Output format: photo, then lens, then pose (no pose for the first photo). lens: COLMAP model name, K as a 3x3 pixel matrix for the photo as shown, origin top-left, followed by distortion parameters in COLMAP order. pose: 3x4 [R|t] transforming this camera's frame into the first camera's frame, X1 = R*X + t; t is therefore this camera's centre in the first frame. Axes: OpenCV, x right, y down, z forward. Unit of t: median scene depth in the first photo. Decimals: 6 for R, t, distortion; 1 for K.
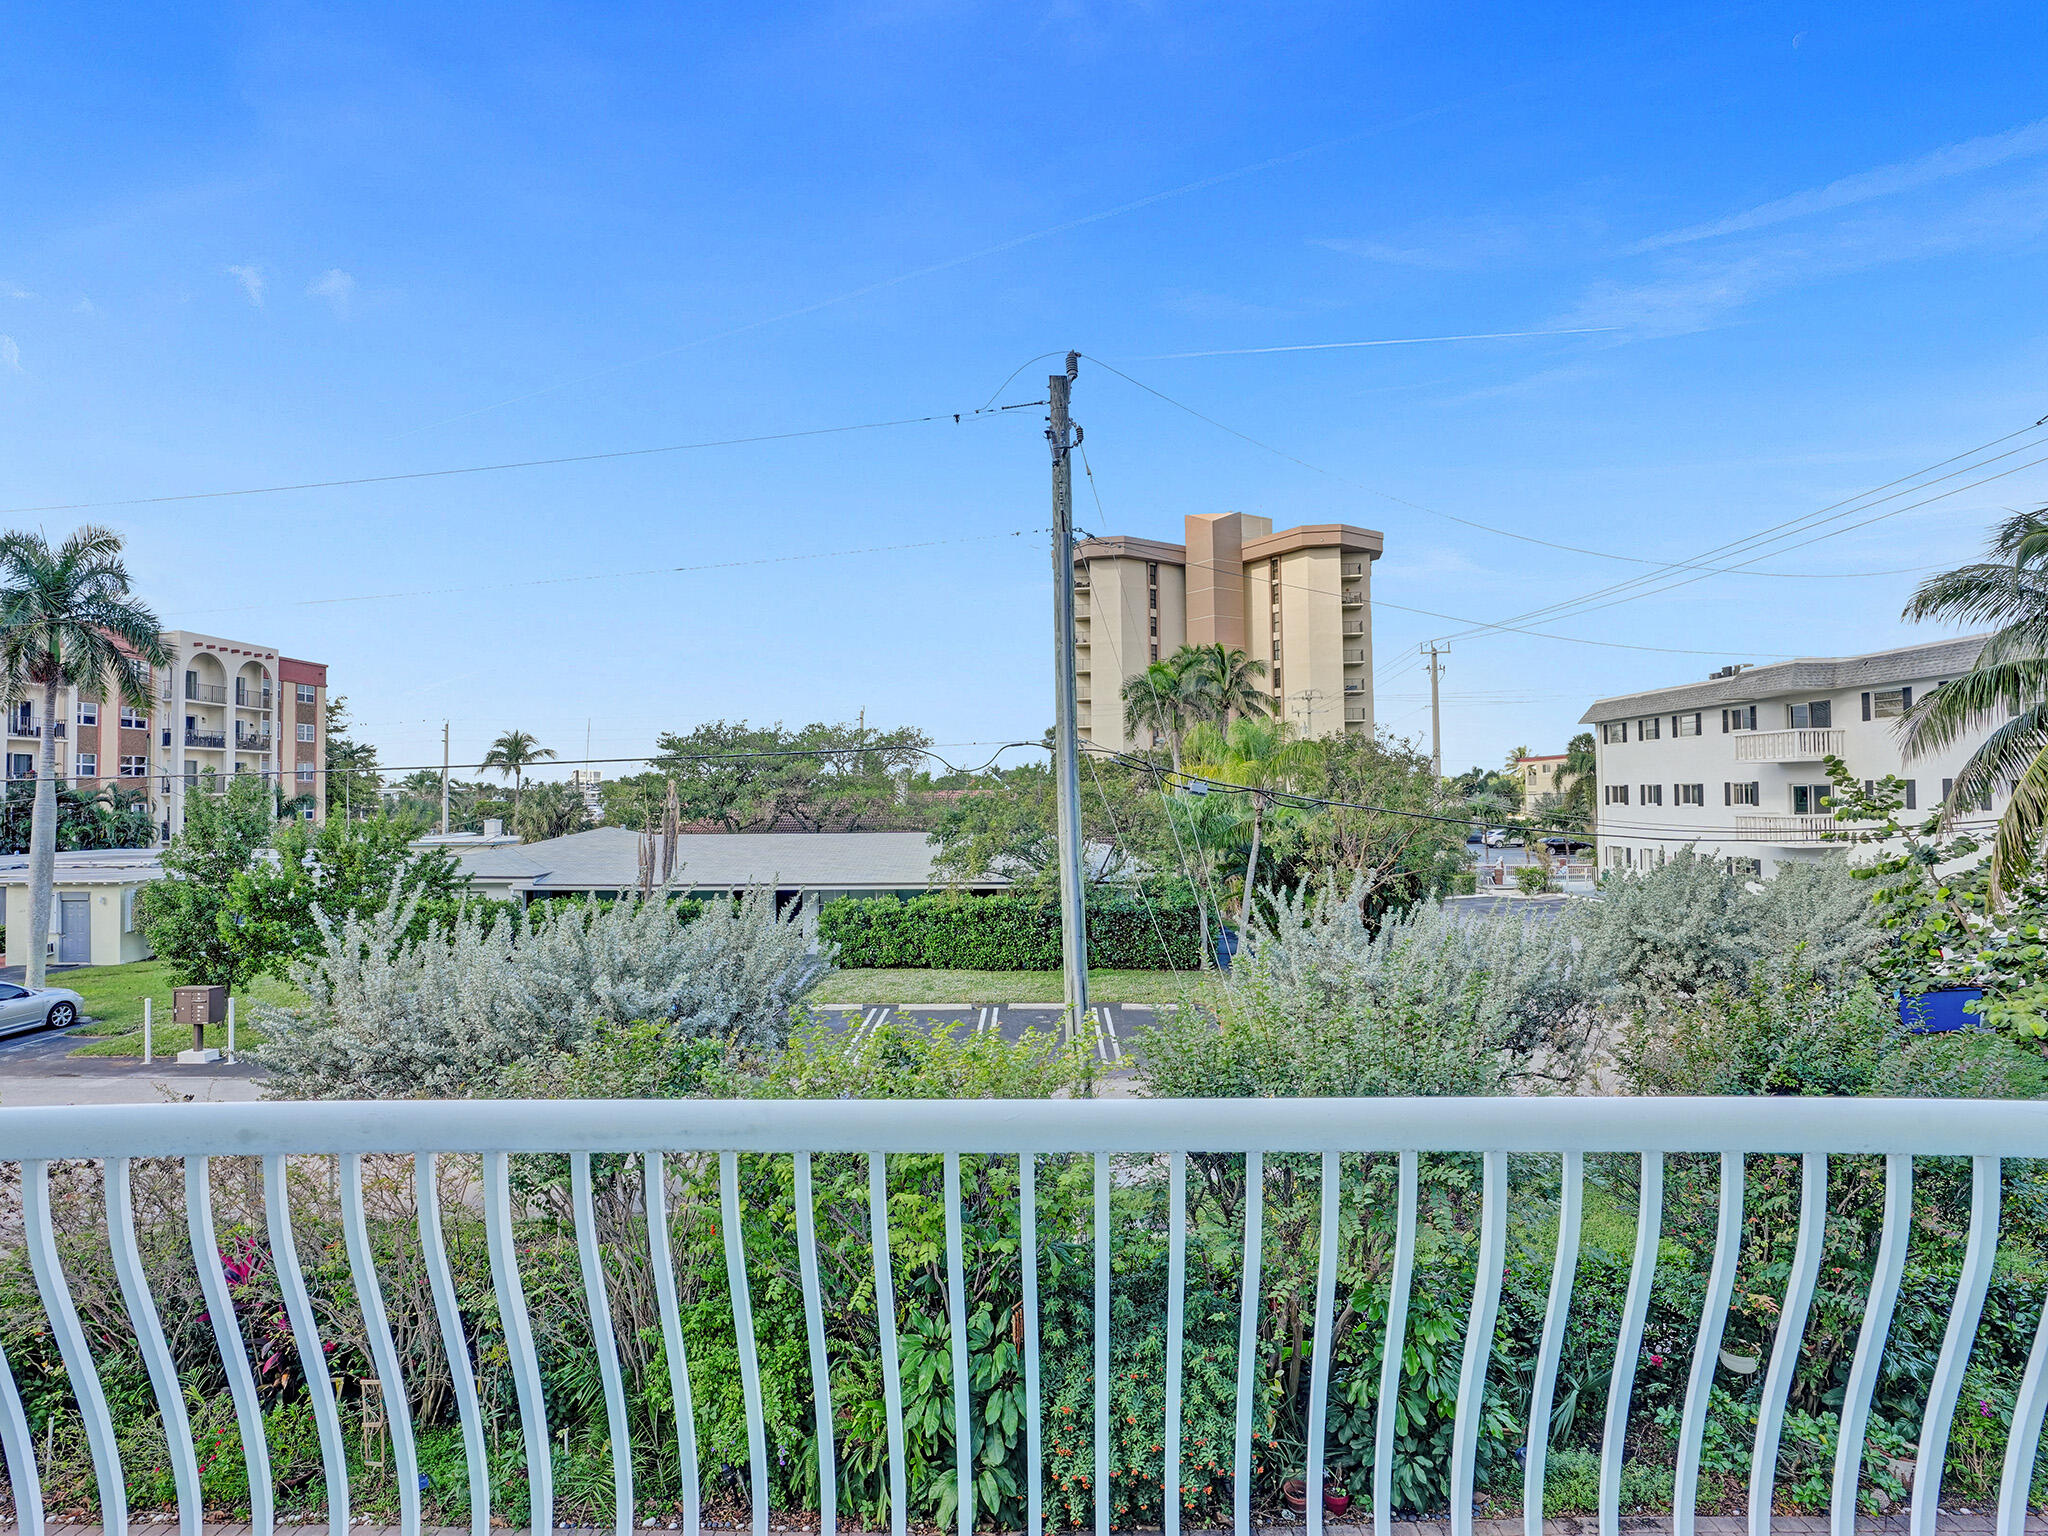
lens RADIAL K [[1045.9, 0, 1017.6], [0, 1045.9, 775.1], [0, 0, 1]] dist [-0.060636, 0.017491]
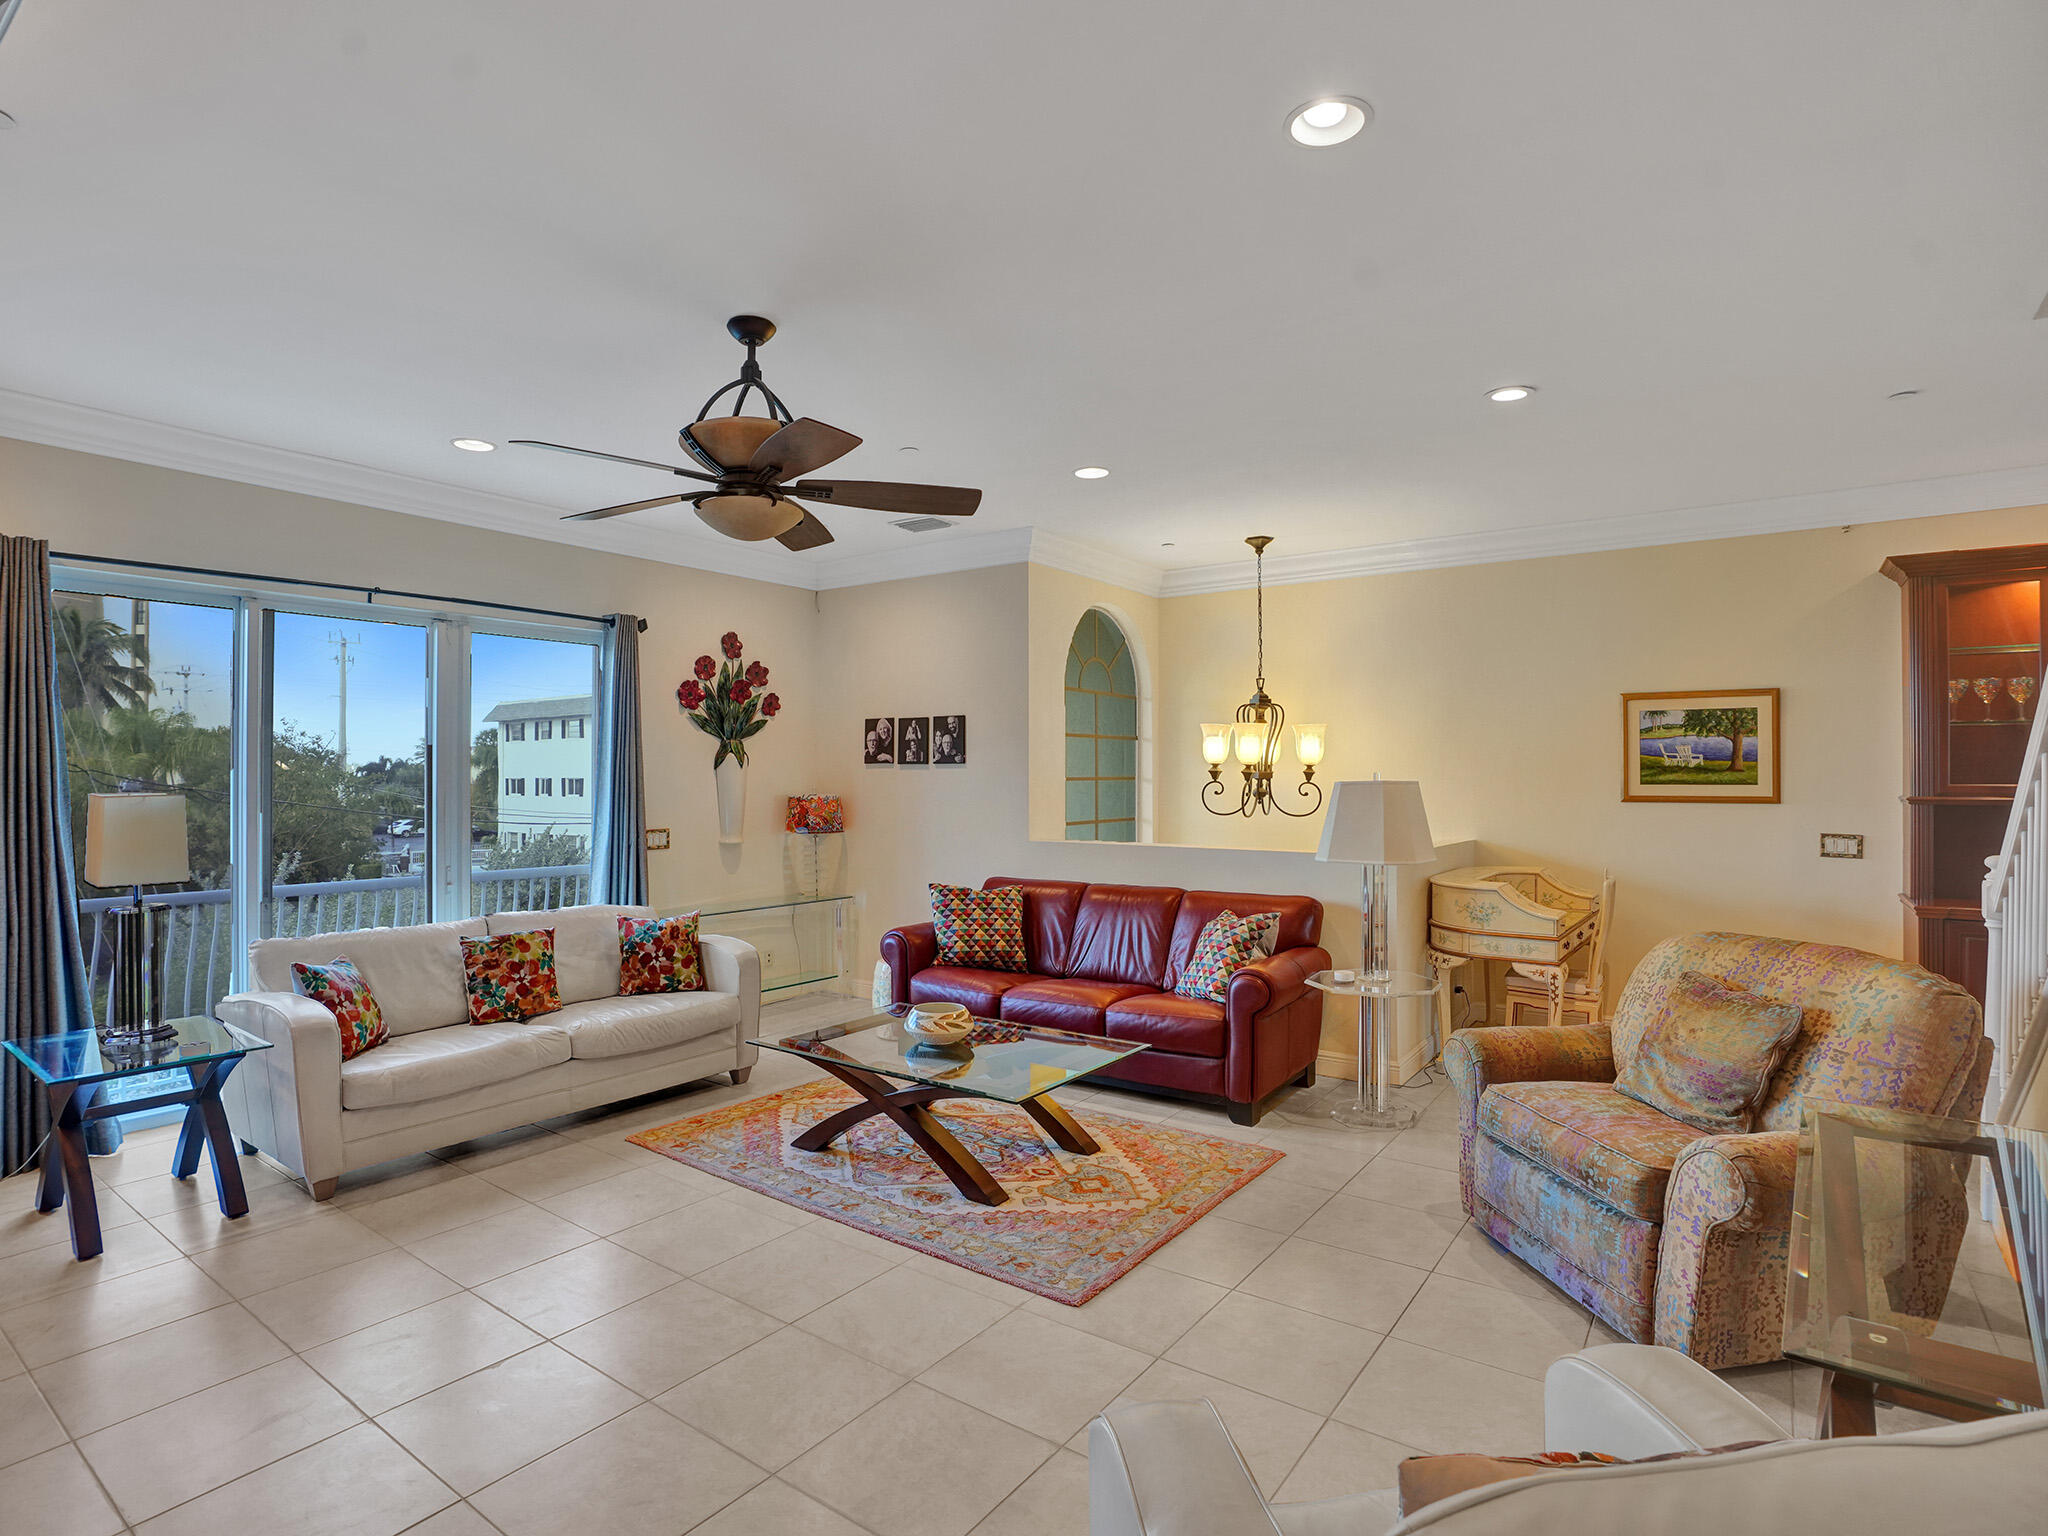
lens RADIAL K [[1067.6, 0, 1029.0], [0, 1067.6, 798.0], [0, 0, 1]] dist [-0.046608, 0.001201]
pose [[0.565611, -0.004551, 0.824660, -0.044300], [-0.022763, 0.999518, 0.021129, -0.004746], [-0.824358, -0.030722, 0.565234, -0.100085]]
